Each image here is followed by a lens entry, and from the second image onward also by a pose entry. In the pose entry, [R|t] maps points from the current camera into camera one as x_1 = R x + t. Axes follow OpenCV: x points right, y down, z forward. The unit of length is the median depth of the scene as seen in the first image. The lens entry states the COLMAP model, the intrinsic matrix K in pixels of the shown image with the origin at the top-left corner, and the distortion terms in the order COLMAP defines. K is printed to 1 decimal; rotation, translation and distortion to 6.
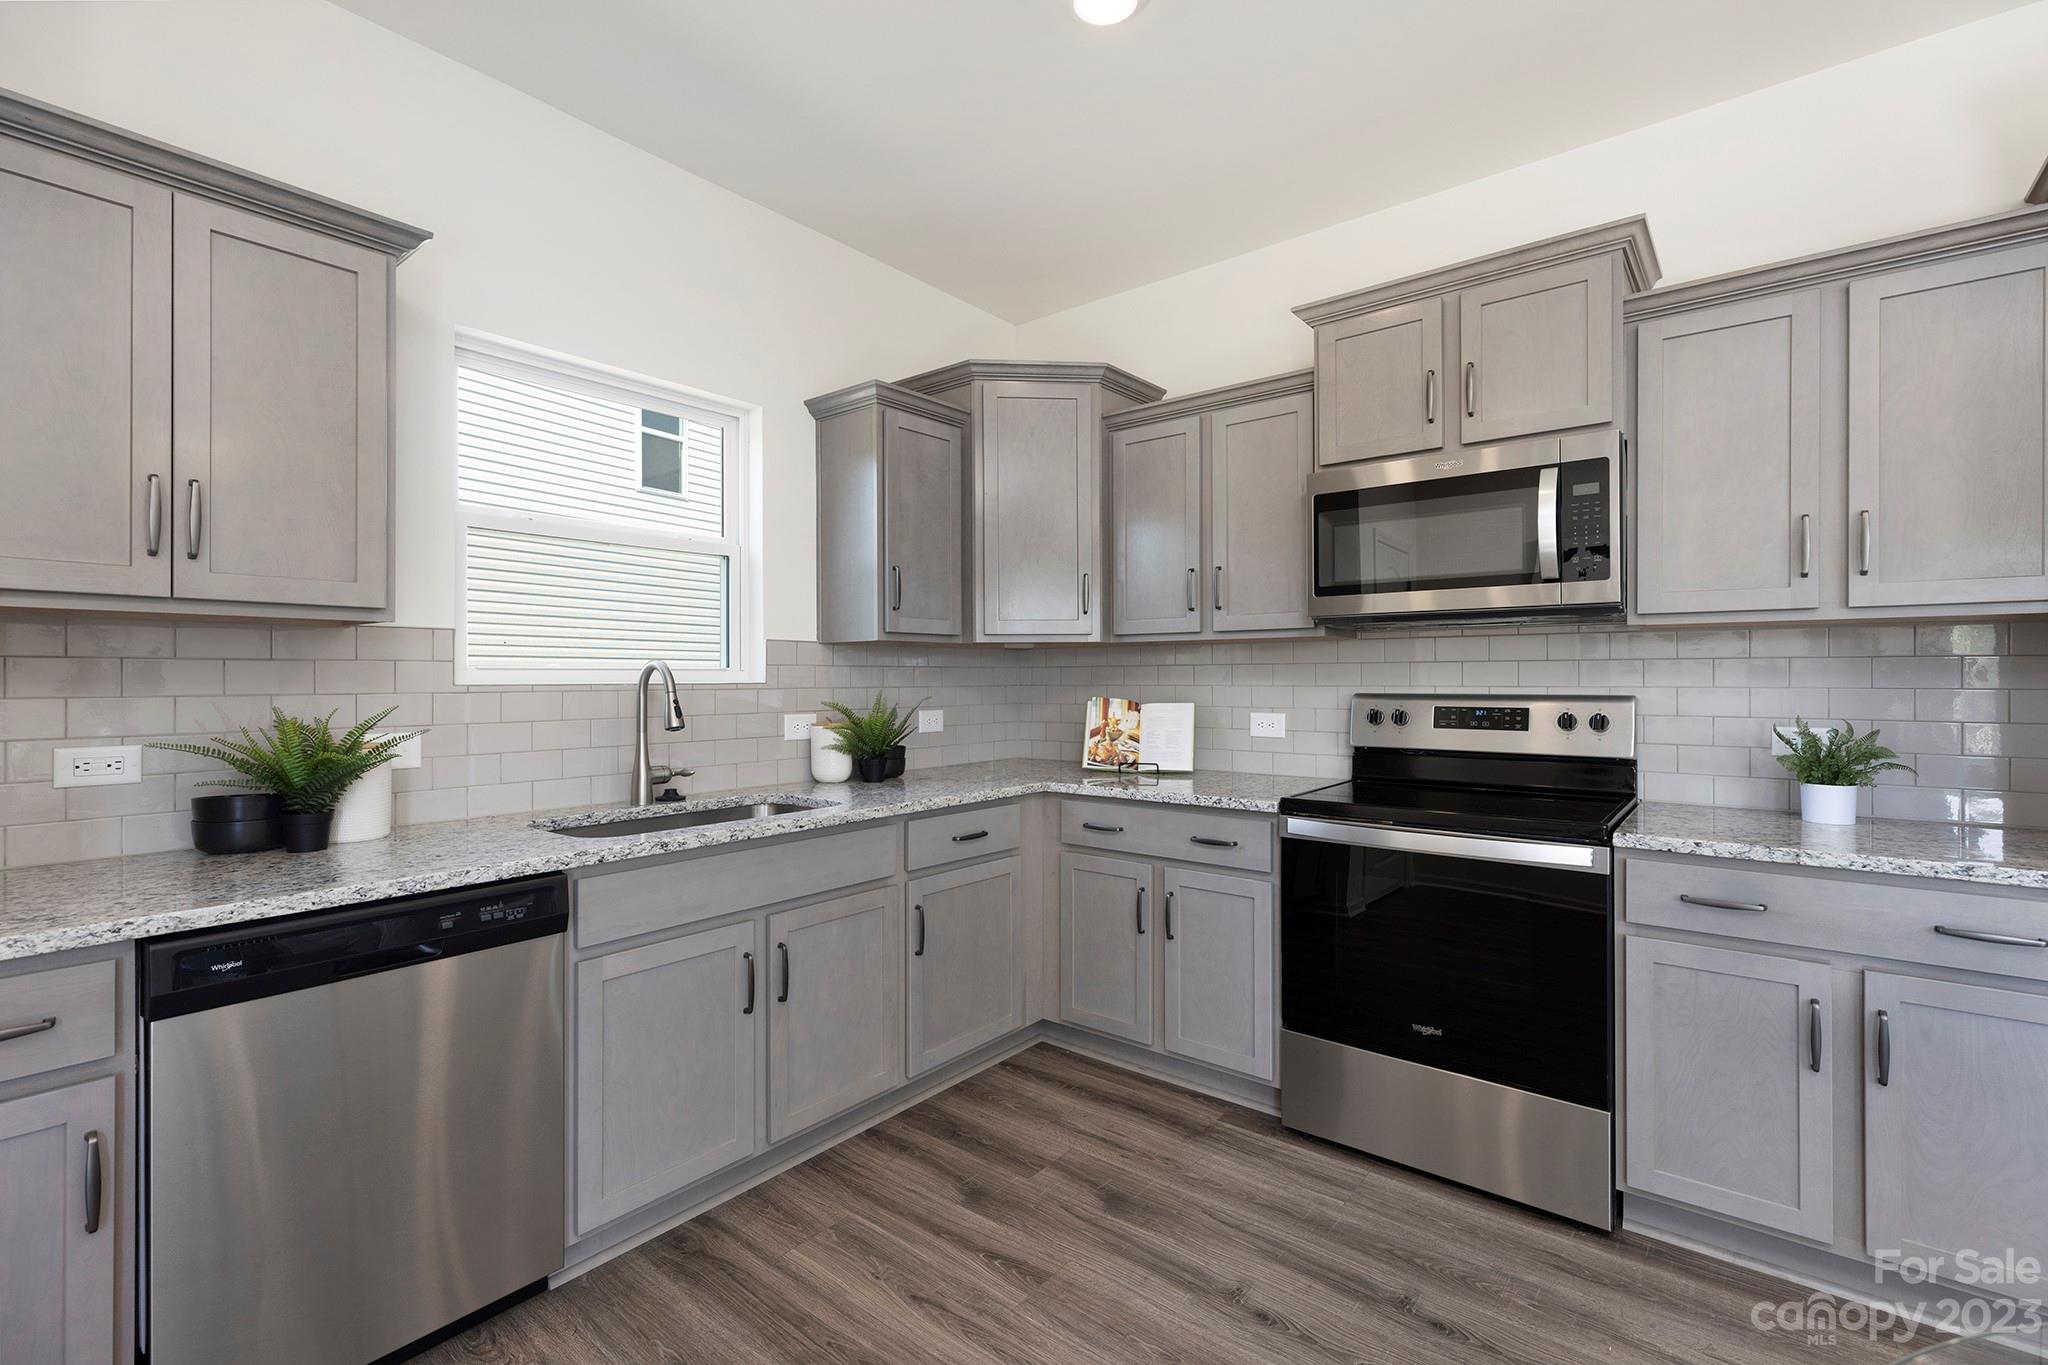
lens RADIAL K [[925.5, 0, 1023.2], [0, 925.5, 672.4], [0, 0, 1]] dist [0.005145, -0.000106]
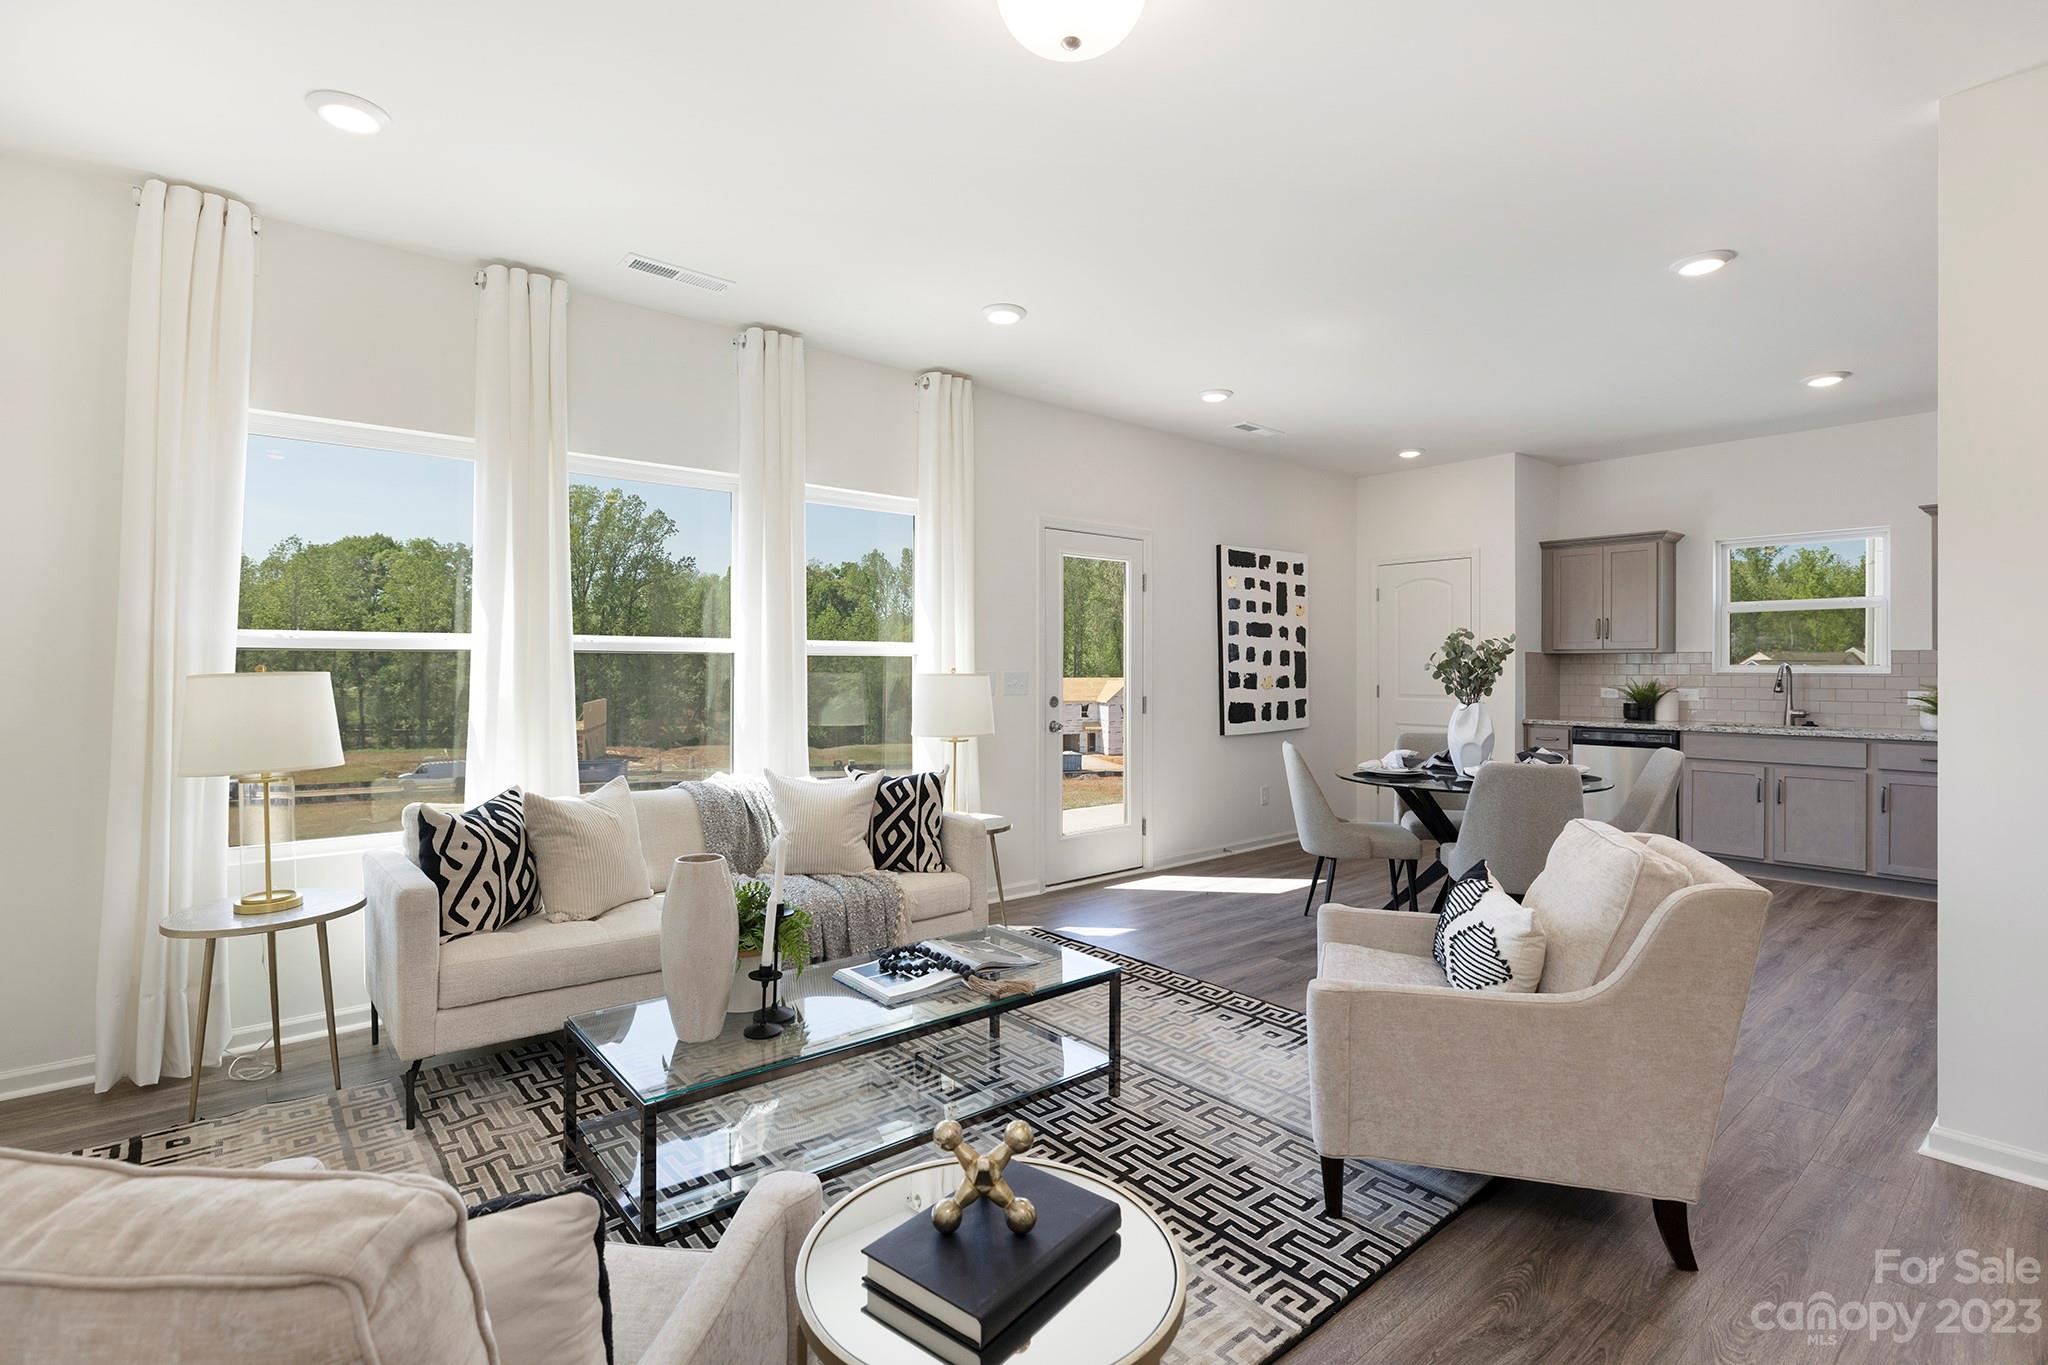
lens RADIAL K [[925.5, 0, 1025.5], [0, 925.5, 668.8], [0, 0, 1]] dist [0.005145, -0.000106]
pose [[-0.179628, 0.004127, -0.983726, 1.298293], [-0.001749, 0.999988, 0.004515, -0.003897], [0.983733, 0.002532, -0.179618, -0.265257]]
